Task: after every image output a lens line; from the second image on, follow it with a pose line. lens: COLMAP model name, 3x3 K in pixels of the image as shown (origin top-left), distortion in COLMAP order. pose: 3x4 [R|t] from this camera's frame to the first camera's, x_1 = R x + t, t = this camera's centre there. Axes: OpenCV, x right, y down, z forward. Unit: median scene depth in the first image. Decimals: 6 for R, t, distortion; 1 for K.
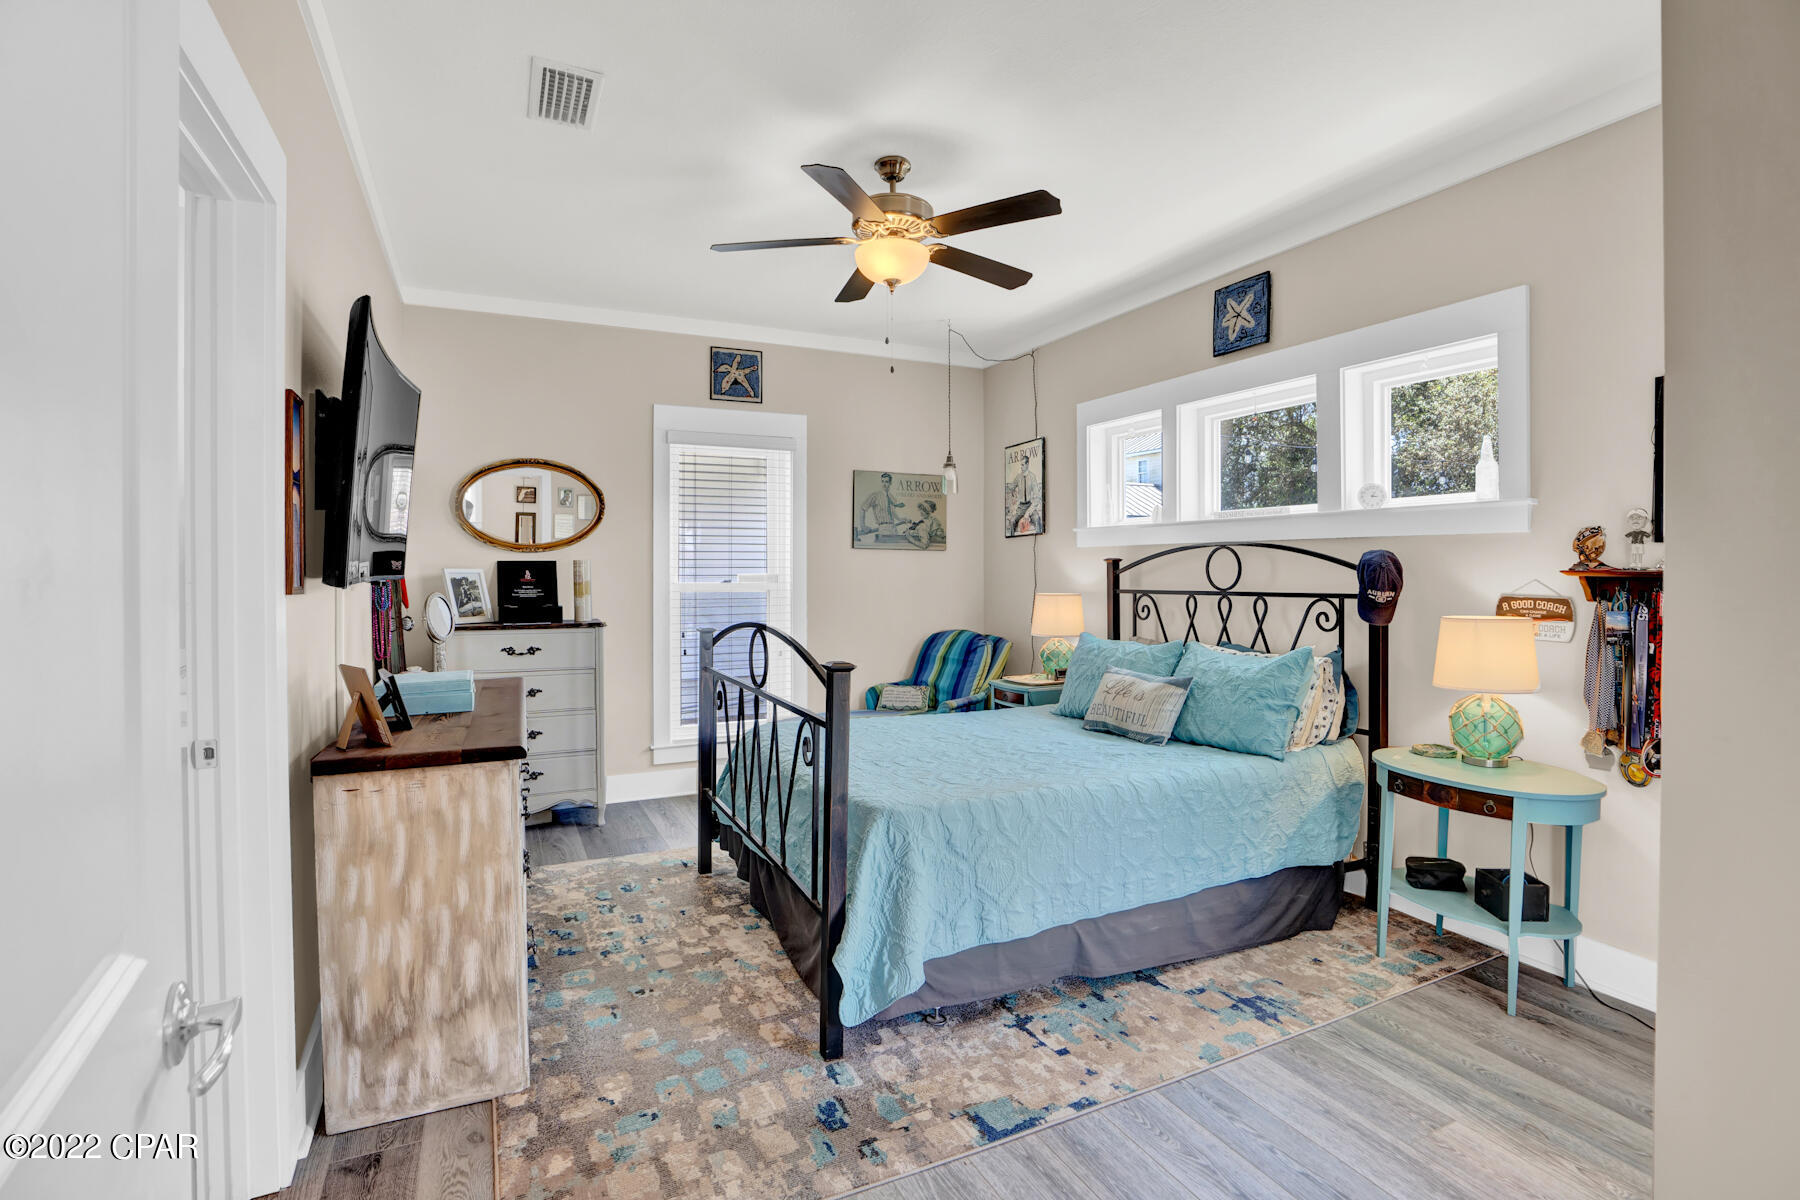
lens RADIAL K [[889.0, 0, 900.7], [0, 889.0, 586.1], [0, 0, 1]] dist [-0.001339, -0.000071]
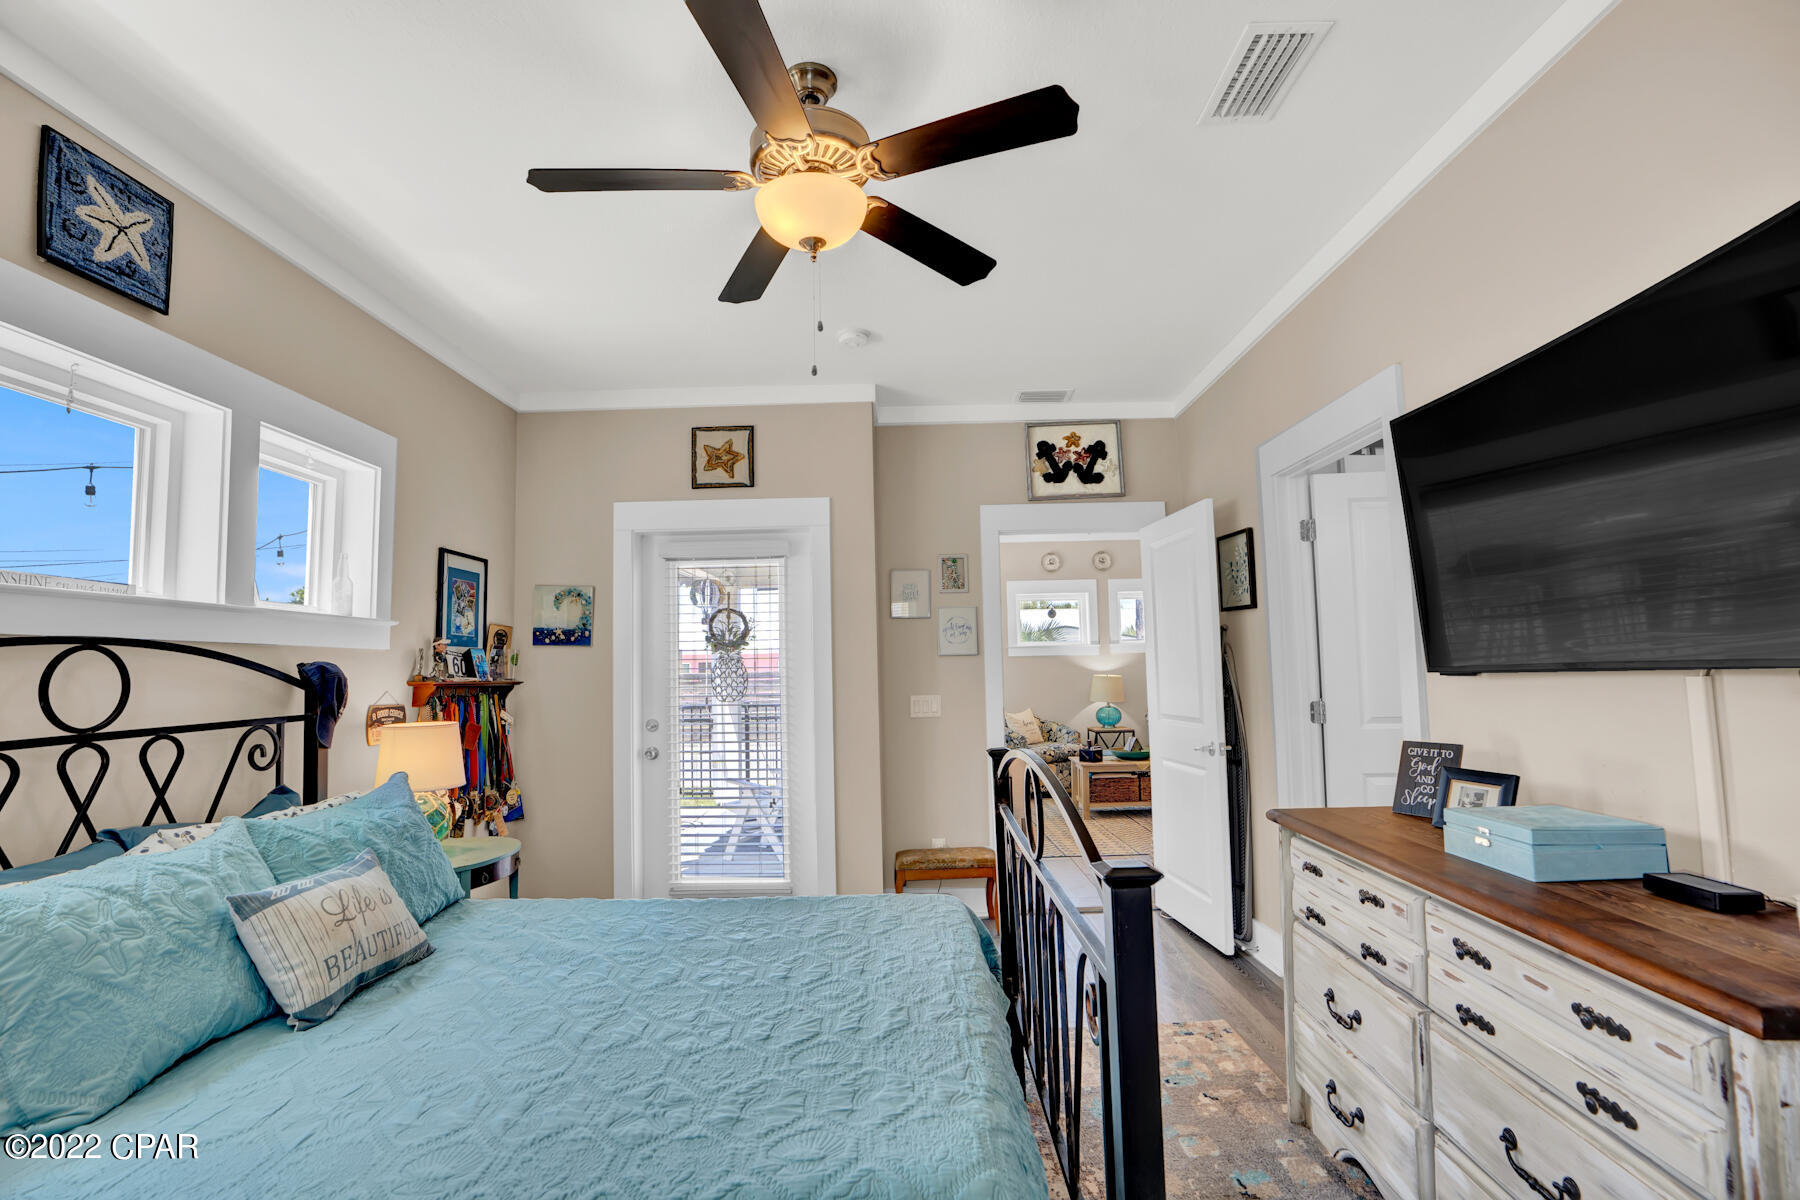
lens RADIAL K [[889.0, 0, 900.7], [0, 889.0, 586.1], [0, 0, 1]] dist [-0.001339, -0.000071]
pose [[-0.901628, 0.061108, 0.428174, -0.316493], [0.032199, 0.996705, -0.074444, -0.028998], [-0.431312, -0.053334, -0.900625, 1.433892]]
